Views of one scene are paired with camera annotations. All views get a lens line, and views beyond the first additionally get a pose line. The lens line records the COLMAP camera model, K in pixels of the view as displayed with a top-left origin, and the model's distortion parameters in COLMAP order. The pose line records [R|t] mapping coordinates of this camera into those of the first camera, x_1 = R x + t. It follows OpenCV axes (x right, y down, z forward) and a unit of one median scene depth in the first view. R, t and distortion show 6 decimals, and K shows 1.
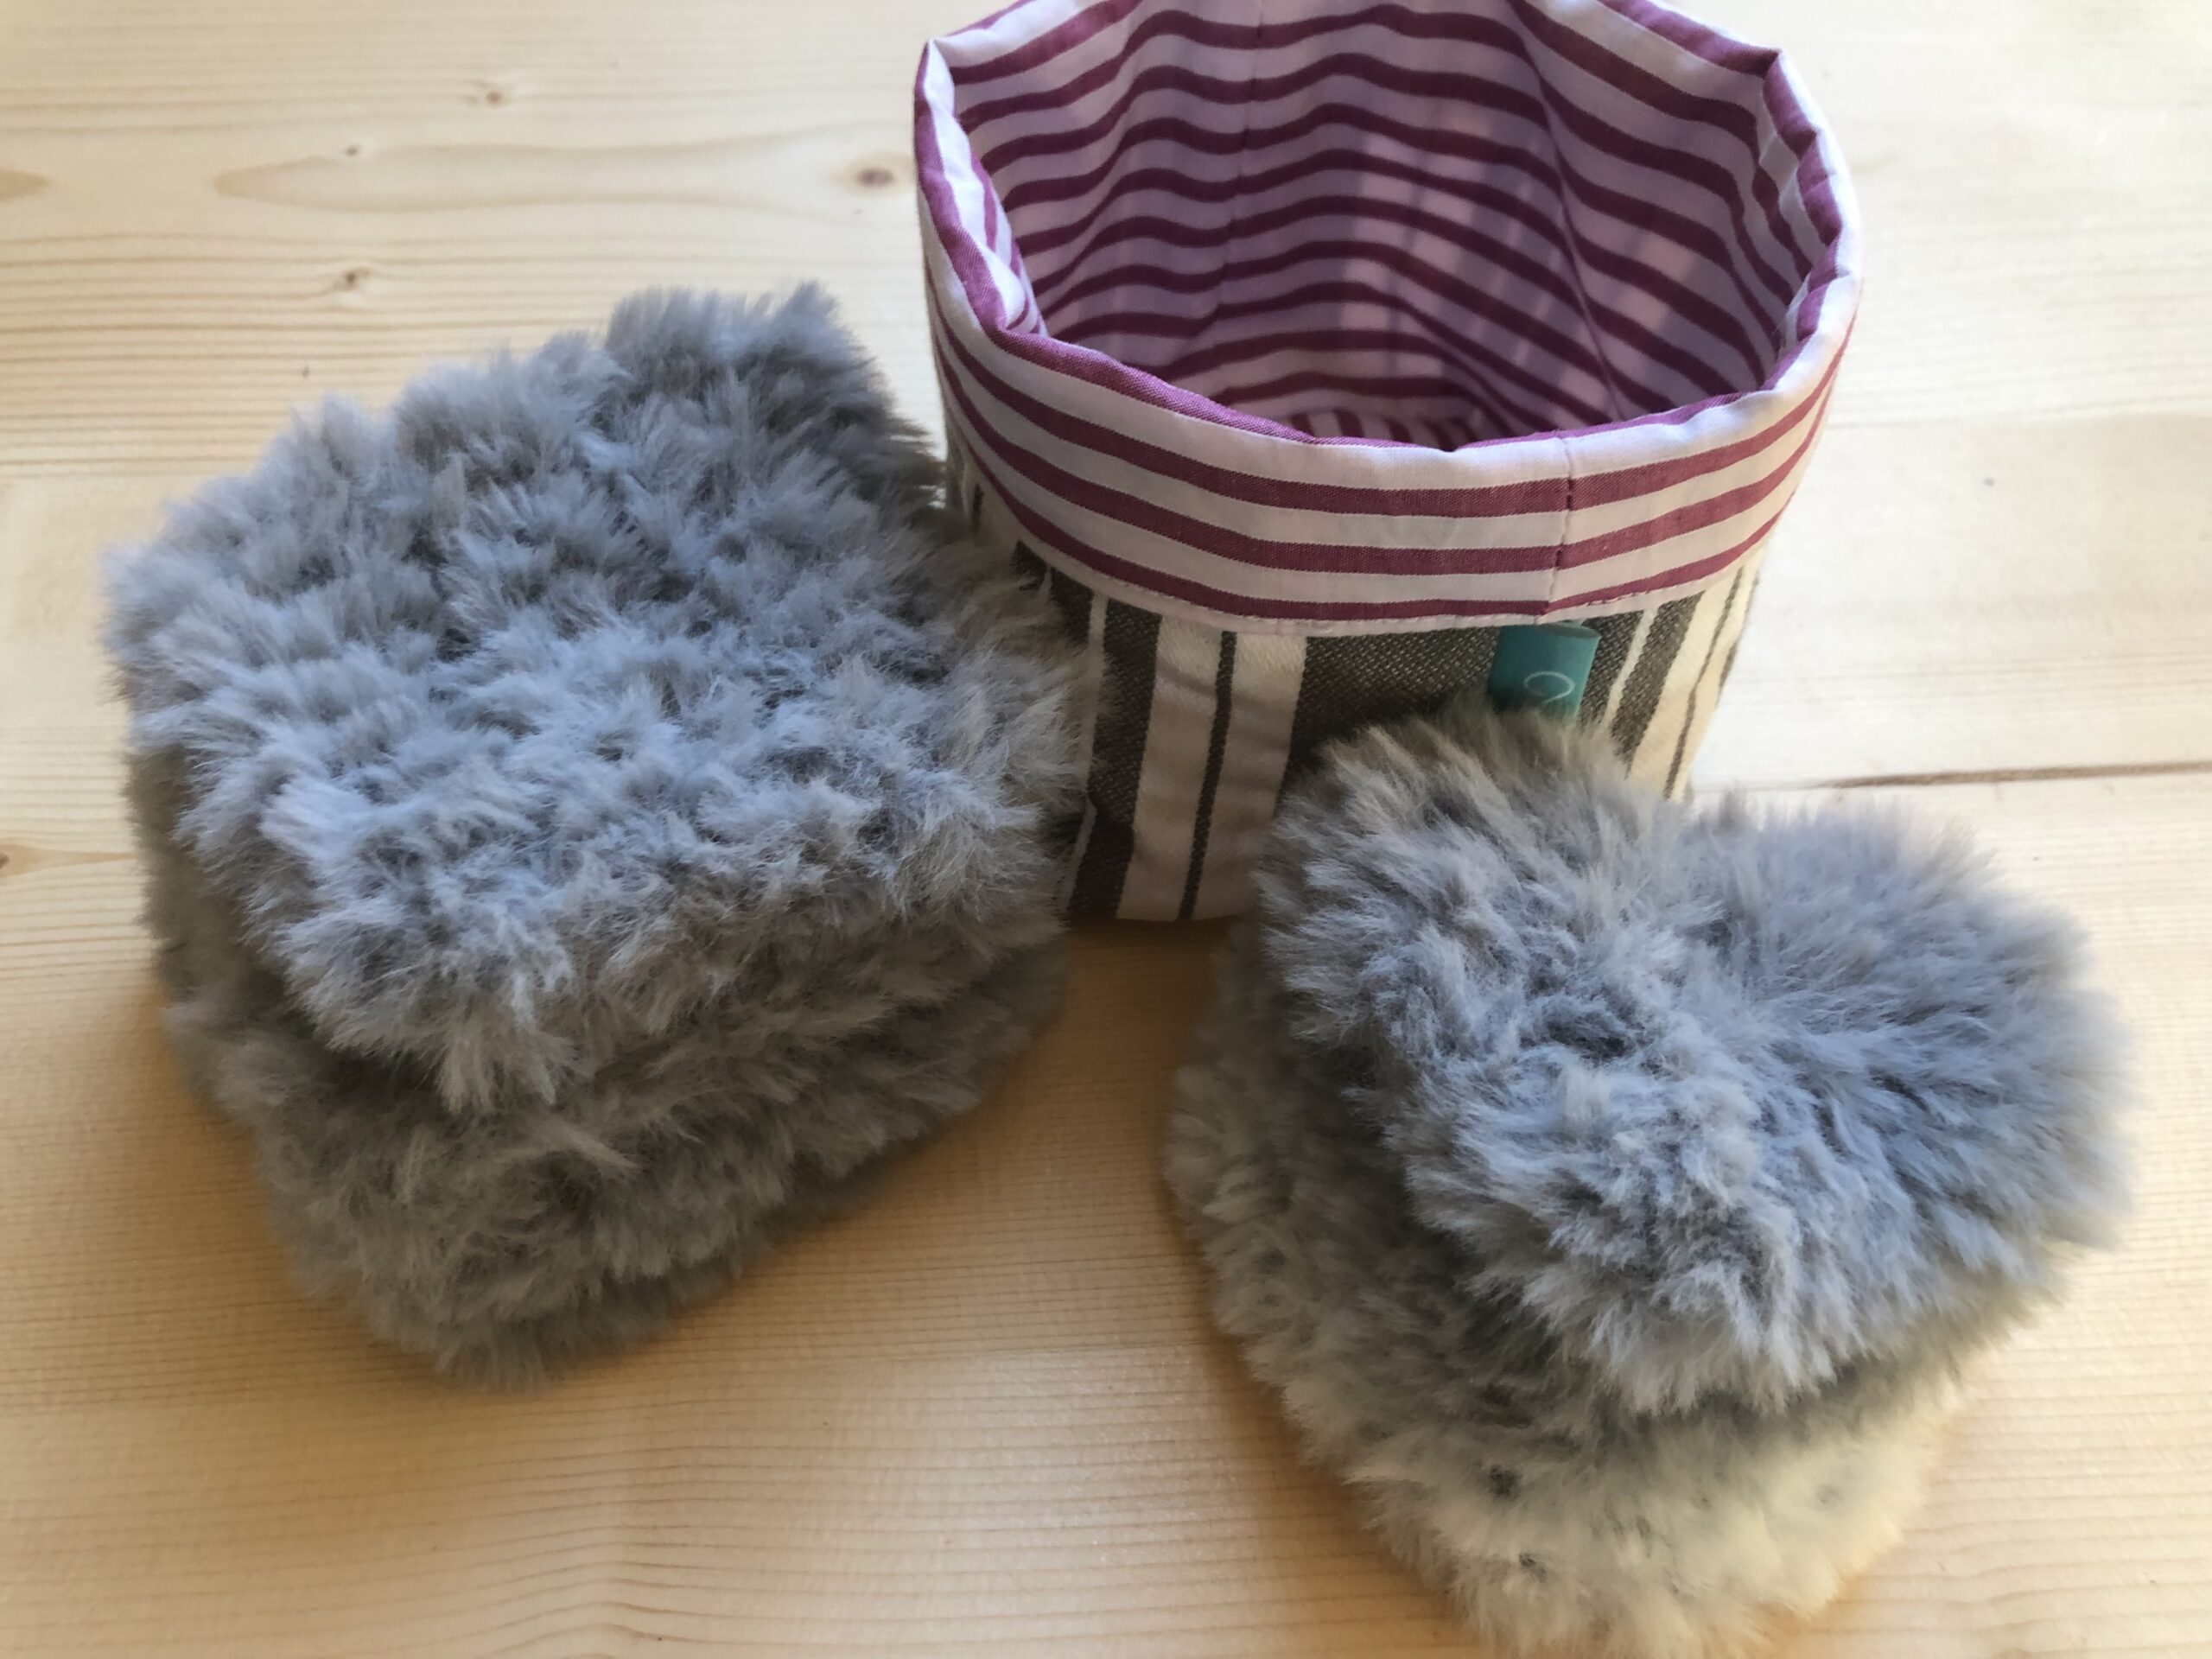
lens RADIAL K [[1817.5, 0, 1080.9], [0, 1817.5, 823.1], [0, 0, 1]] dist [0.011346, 0.004228]
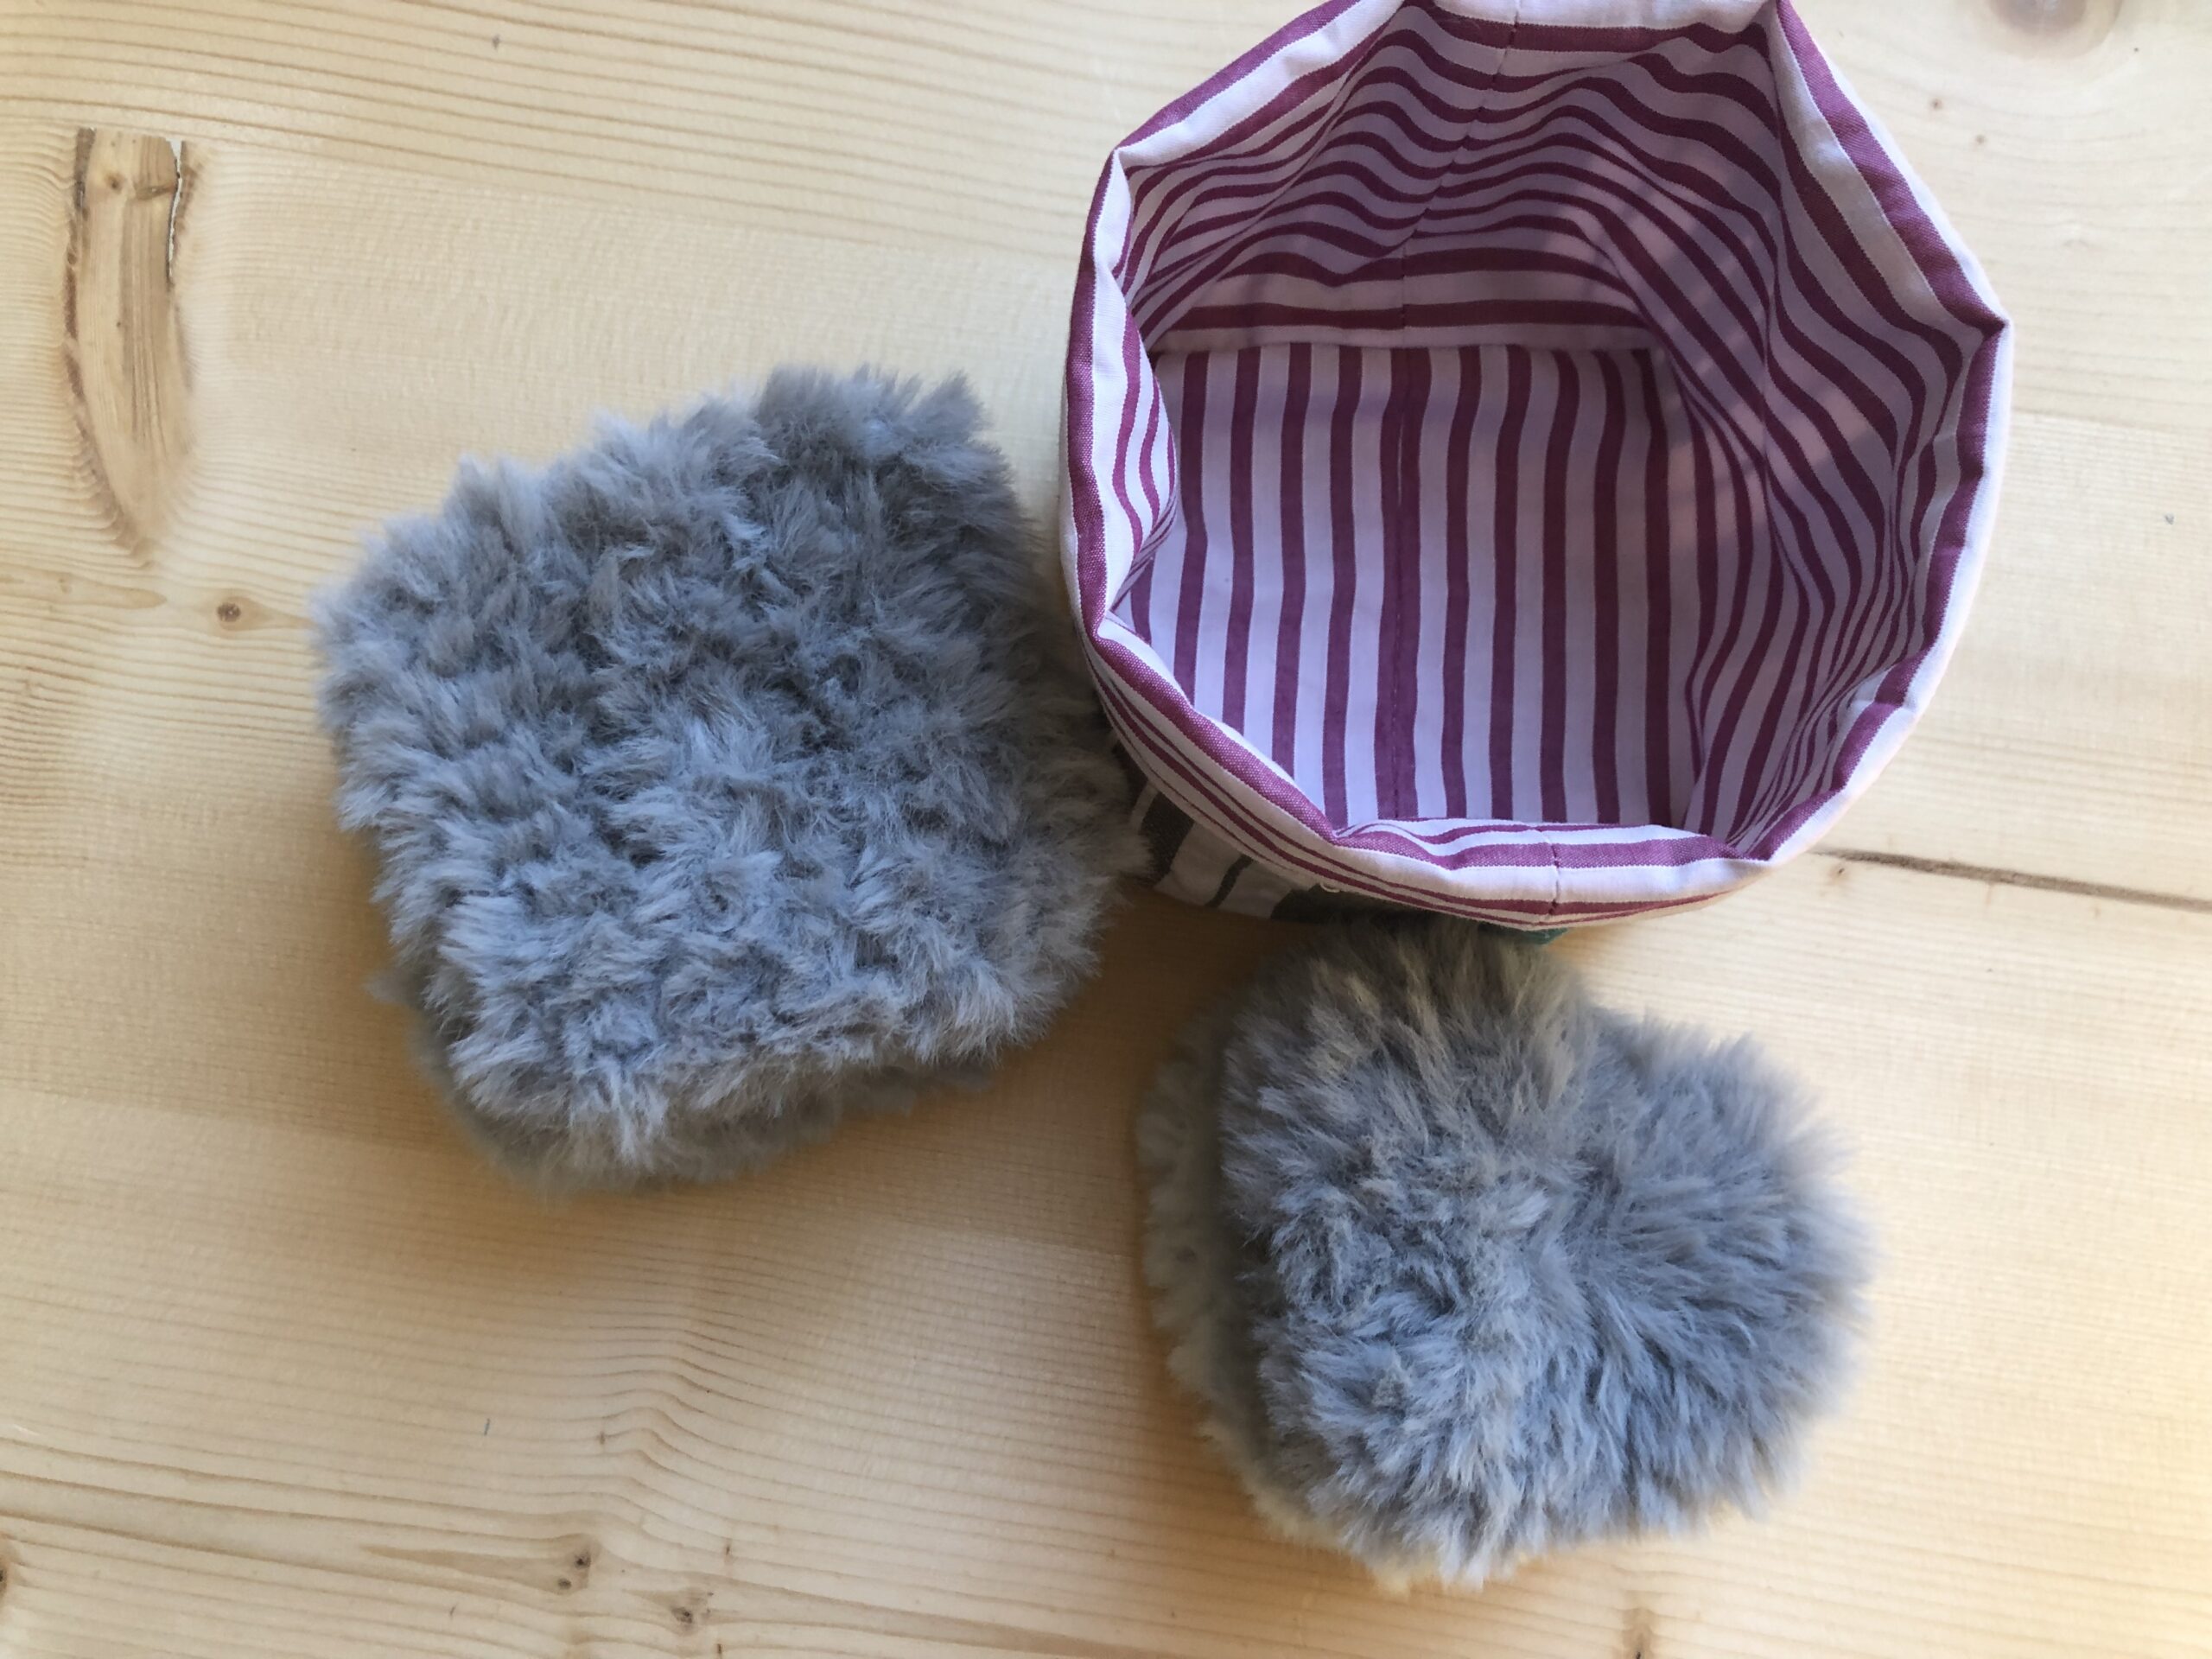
lens RADIAL K [[1817.5, 0, 1080.9], [0, 1817.5, 823.1], [0, 0, 1]] dist [0.011346, 0.004228]
pose [[0.975340, 0.216738, -0.041668, 0.016678], [-0.170239, 0.858940, 0.482951, -0.652316], [0.140464, -0.463948, 0.874656, -0.004905]]
